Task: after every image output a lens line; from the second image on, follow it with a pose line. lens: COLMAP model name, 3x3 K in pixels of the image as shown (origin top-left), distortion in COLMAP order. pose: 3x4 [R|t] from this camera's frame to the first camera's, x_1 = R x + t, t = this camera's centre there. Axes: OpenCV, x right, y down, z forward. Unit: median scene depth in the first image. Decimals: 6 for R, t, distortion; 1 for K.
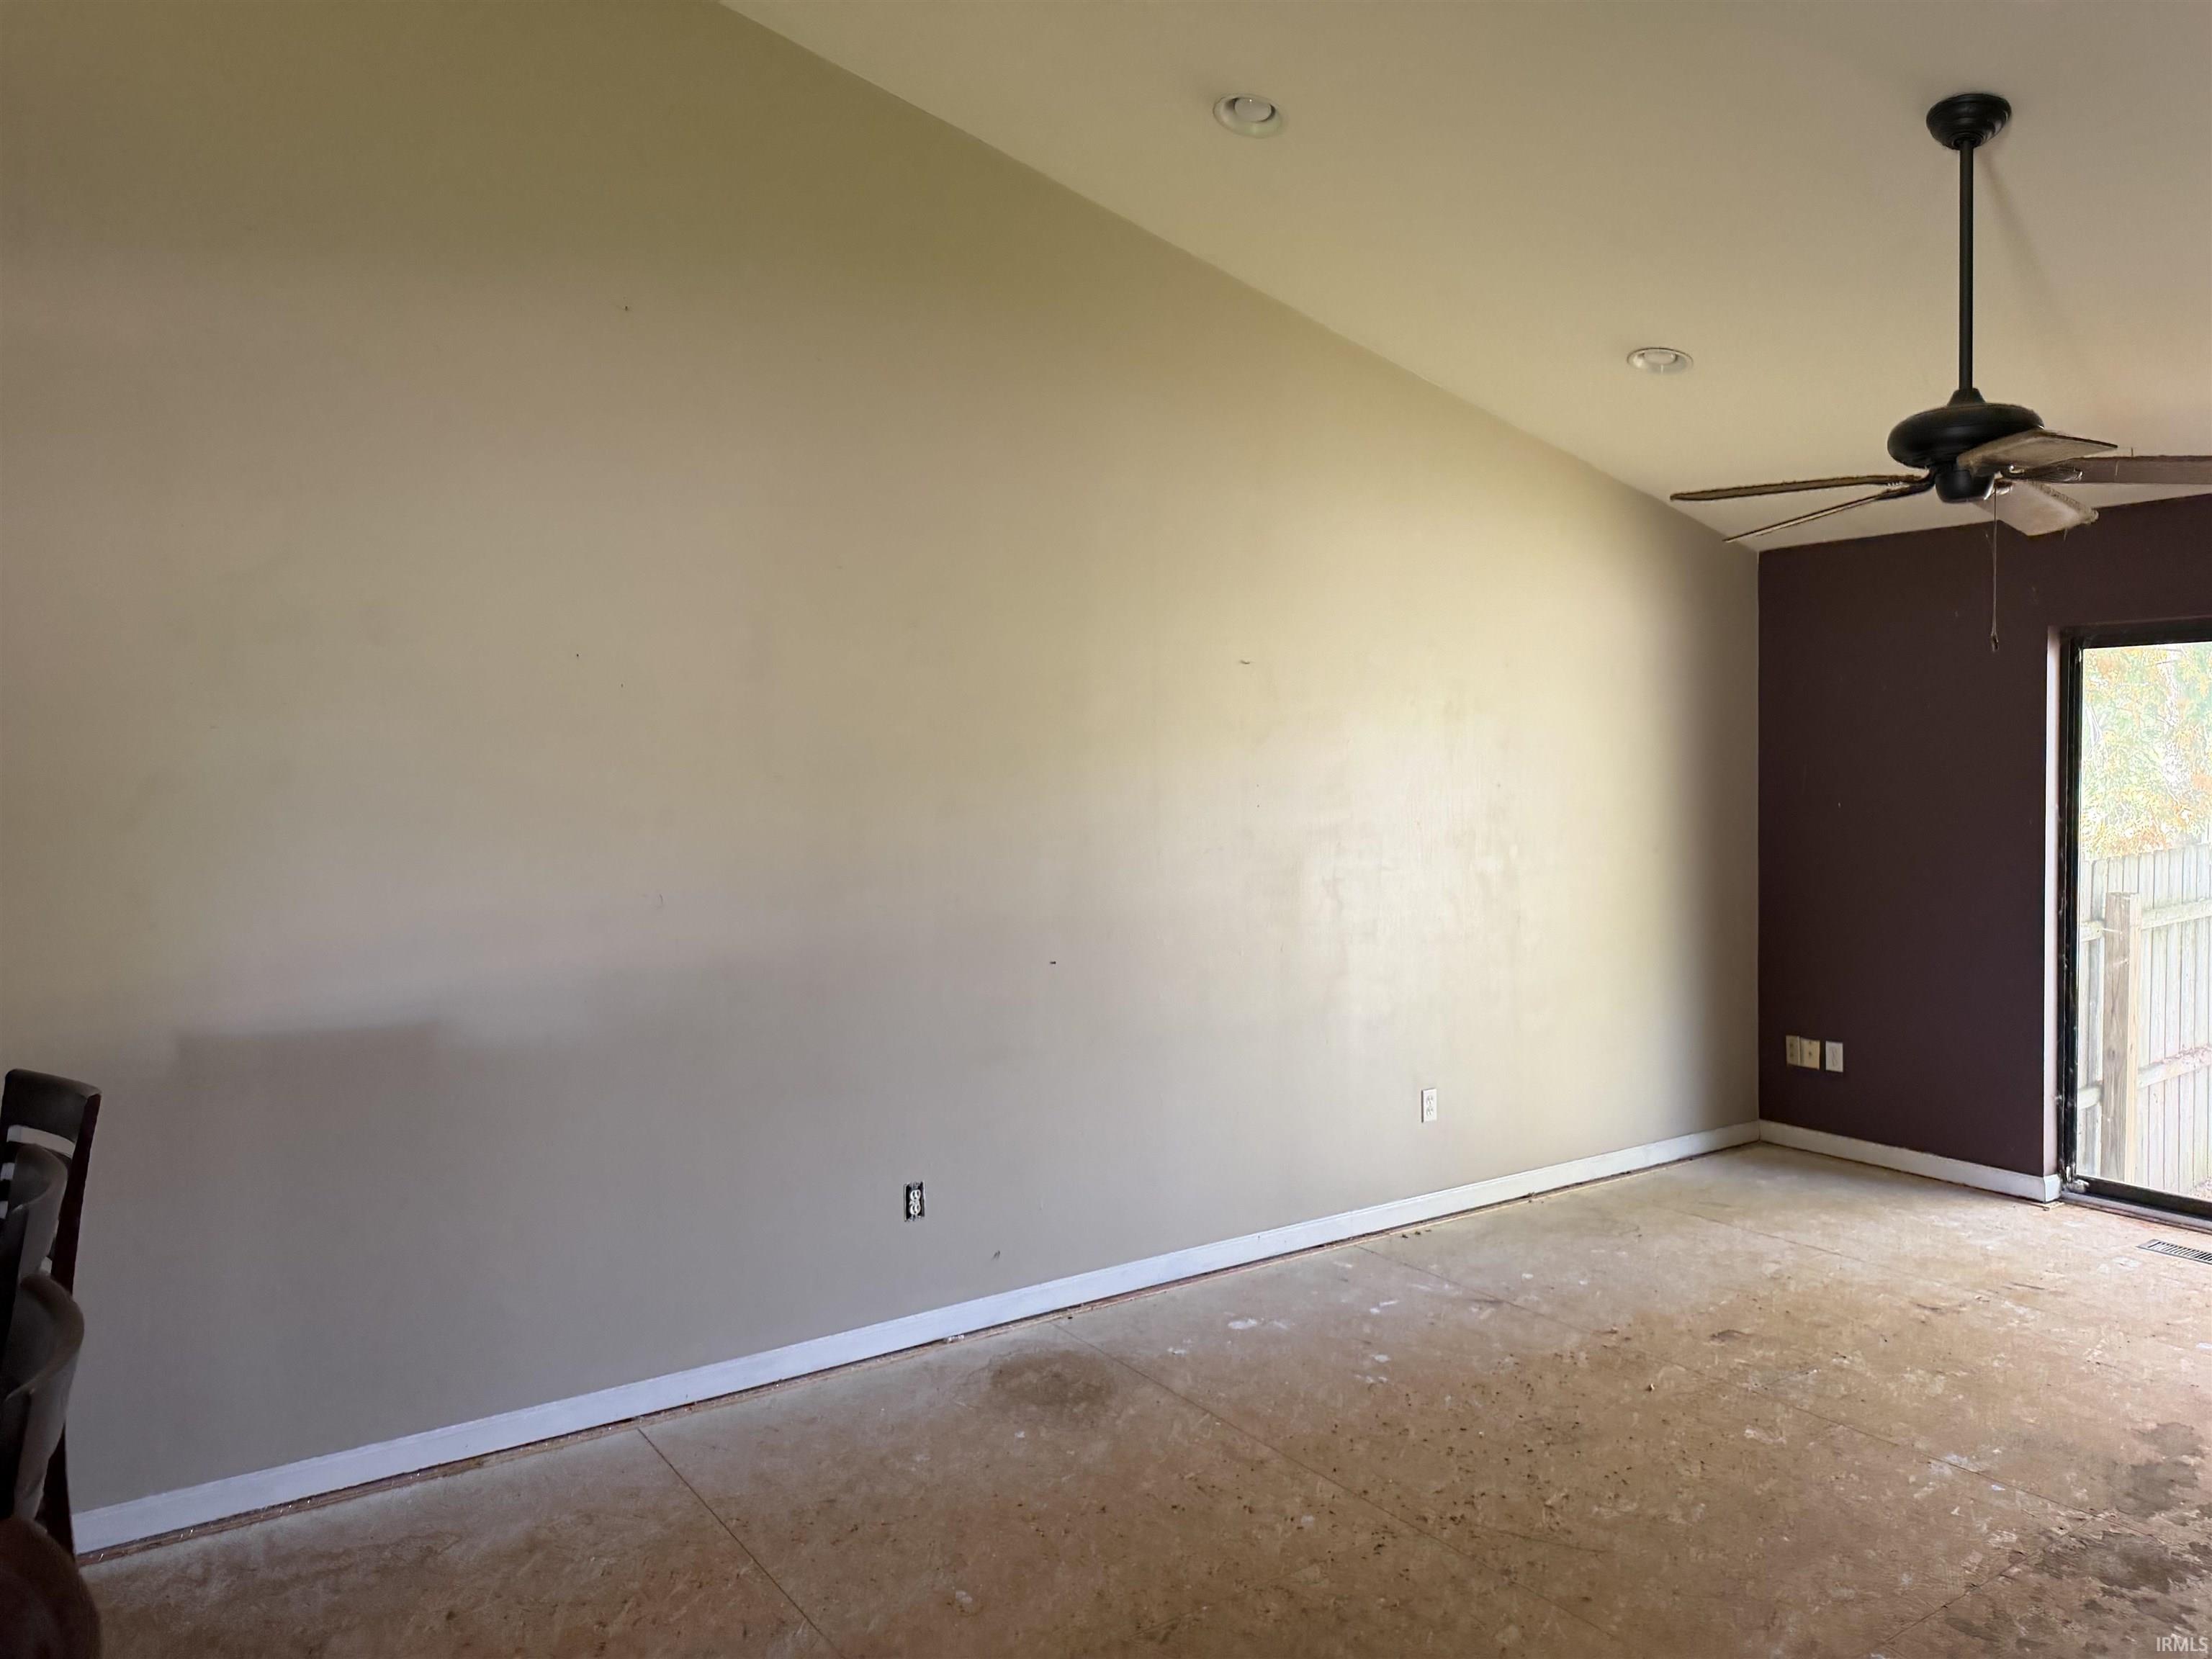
lens RADIAL K [[1545.8, 0, 1116.4], [0, 1545.8, 809.7], [0, 0, 1]] dist [0.045945, -0.057540]
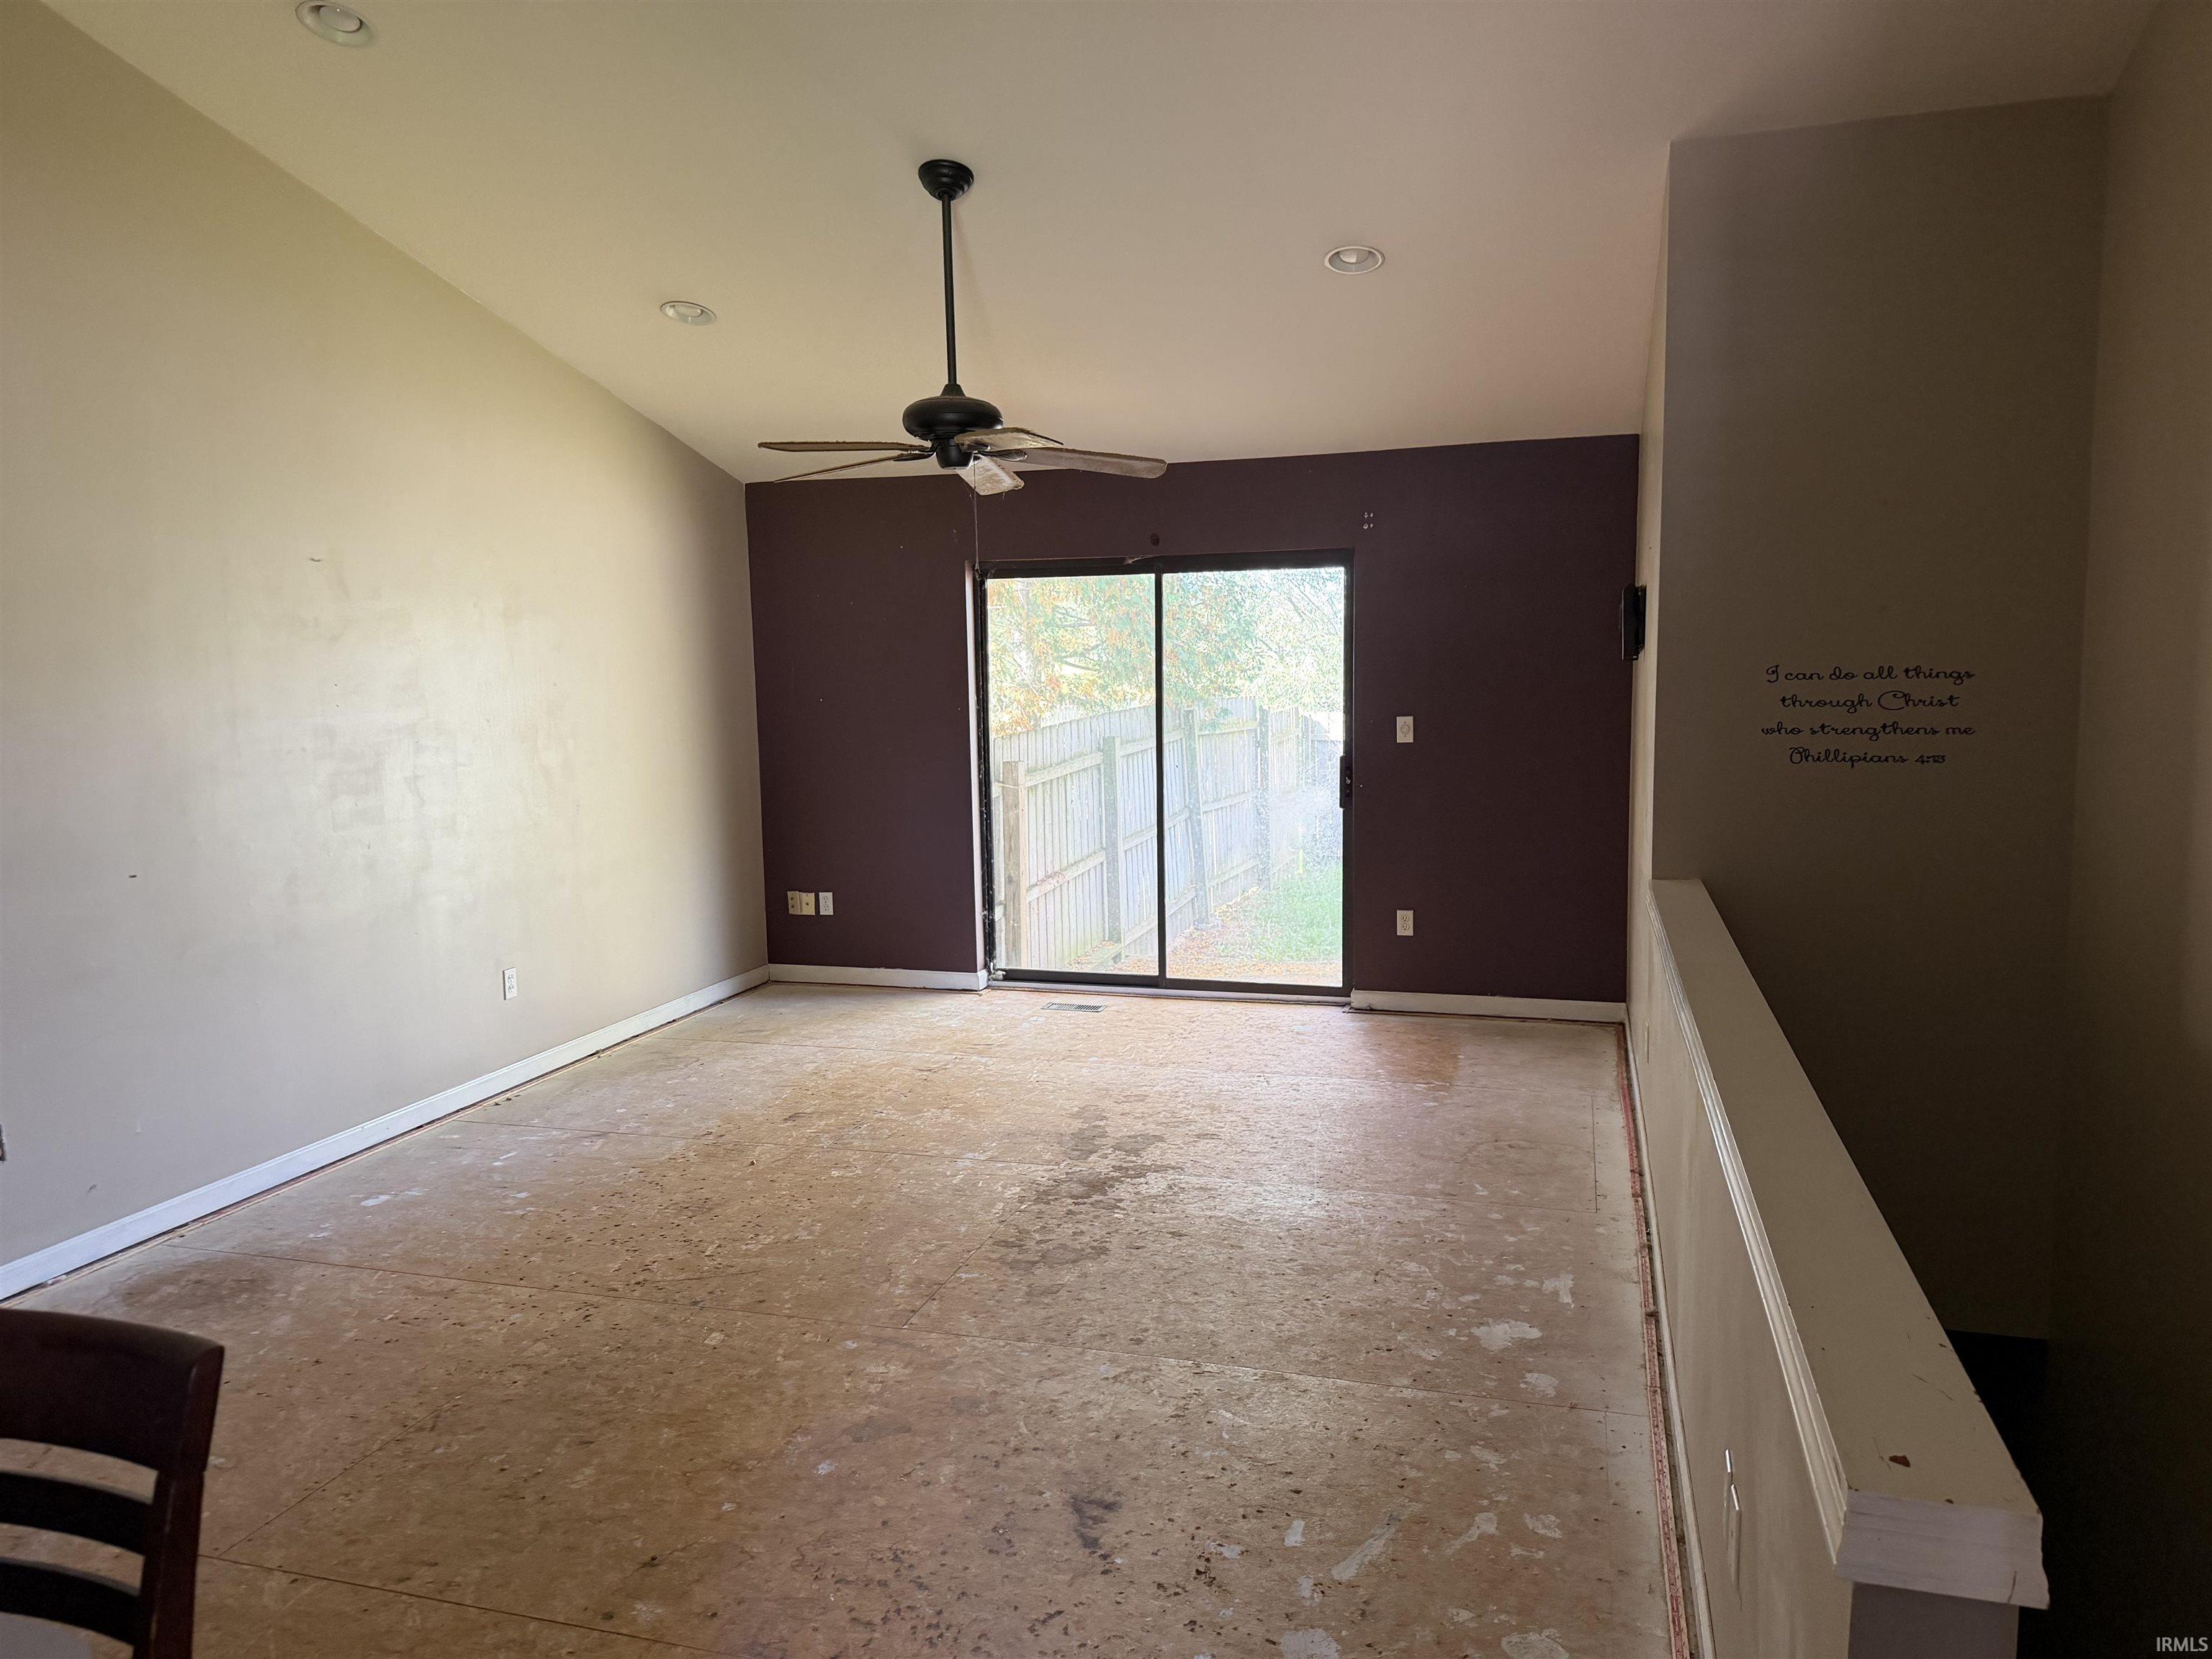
lens RADIAL K [[1545.8, 0, 1119.1], [0, 1545.8, 846.3], [0, 0, 1]] dist [0.045945, -0.057540]
pose [[0.767268, -0.078030, 0.636562, -0.184682], [0.027415, 0.995654, 0.089003, 0.012514], [-0.640740, -0.050837, 0.766073, -0.119475]]
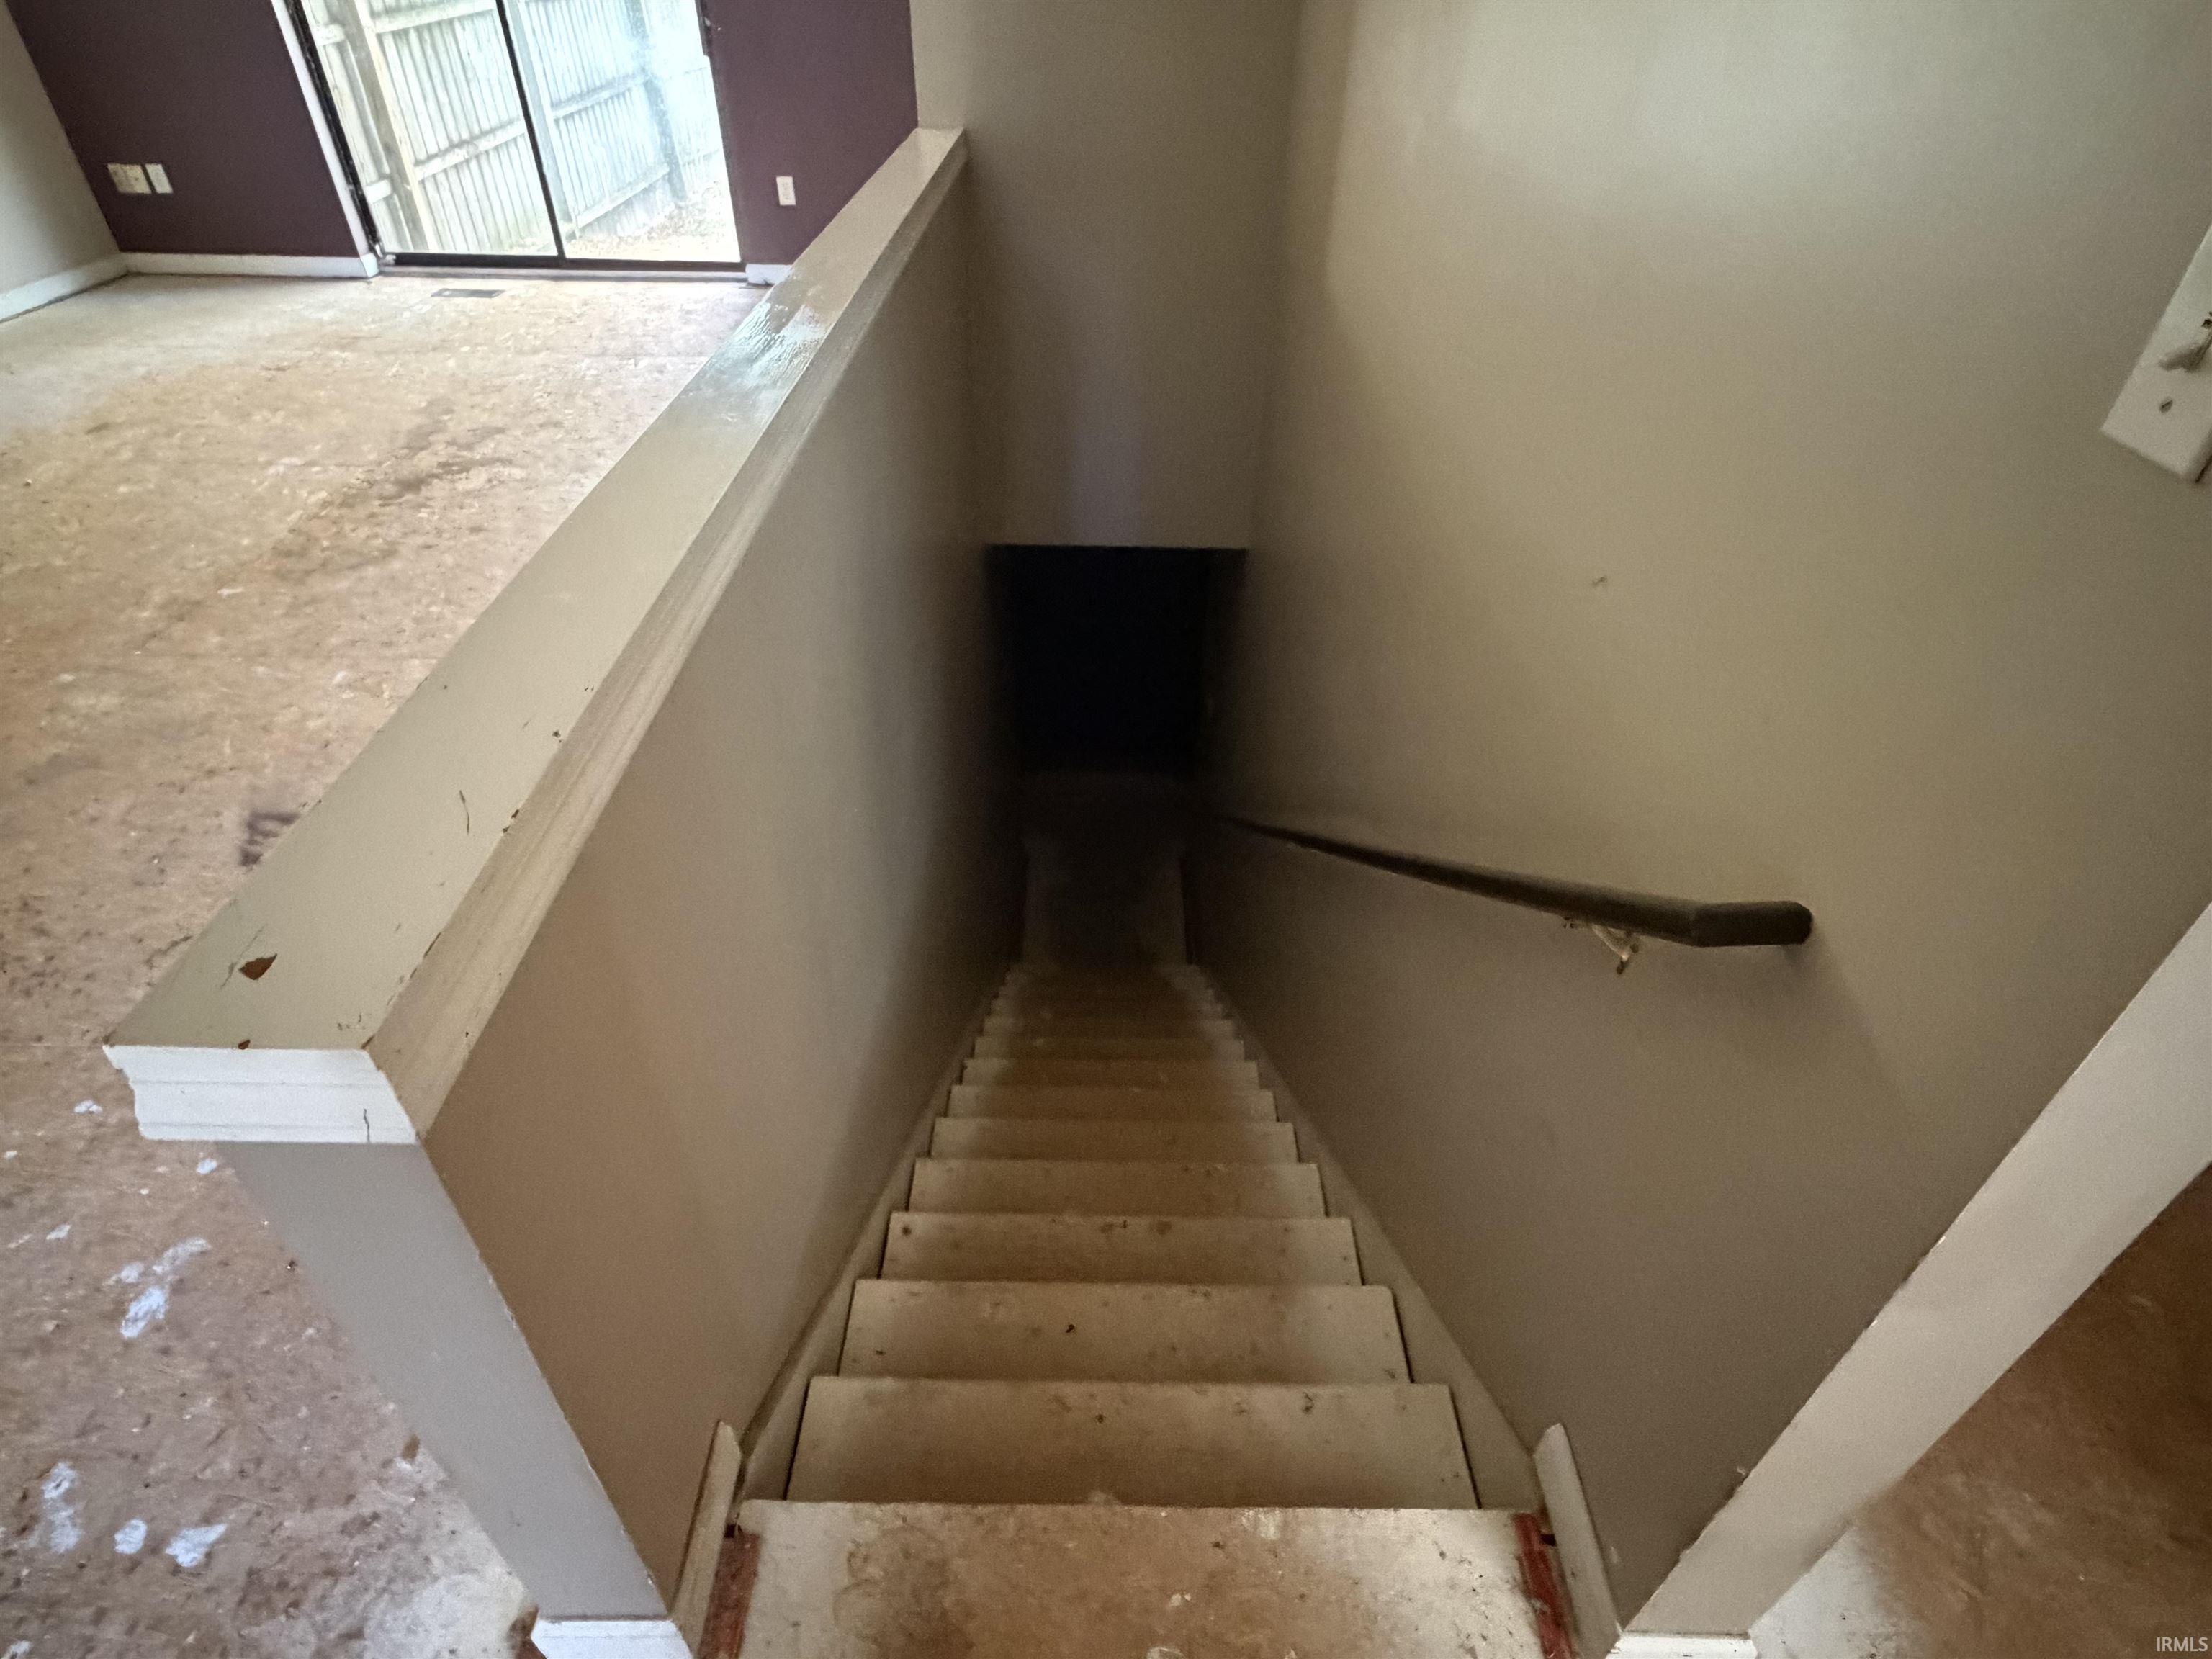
lens RADIAL K [[1160.4, 0, 1112.8], [0, 1160.4, 823.4], [0, 0, 1]] dist [-0.000503, 0.001802]
pose [[0.572483, -0.488000, 0.658878, 0.092277], [0.007375, 0.806623, 0.591020, 0.054589], [-0.819884, -0.333489, 0.465377, -0.162016]]
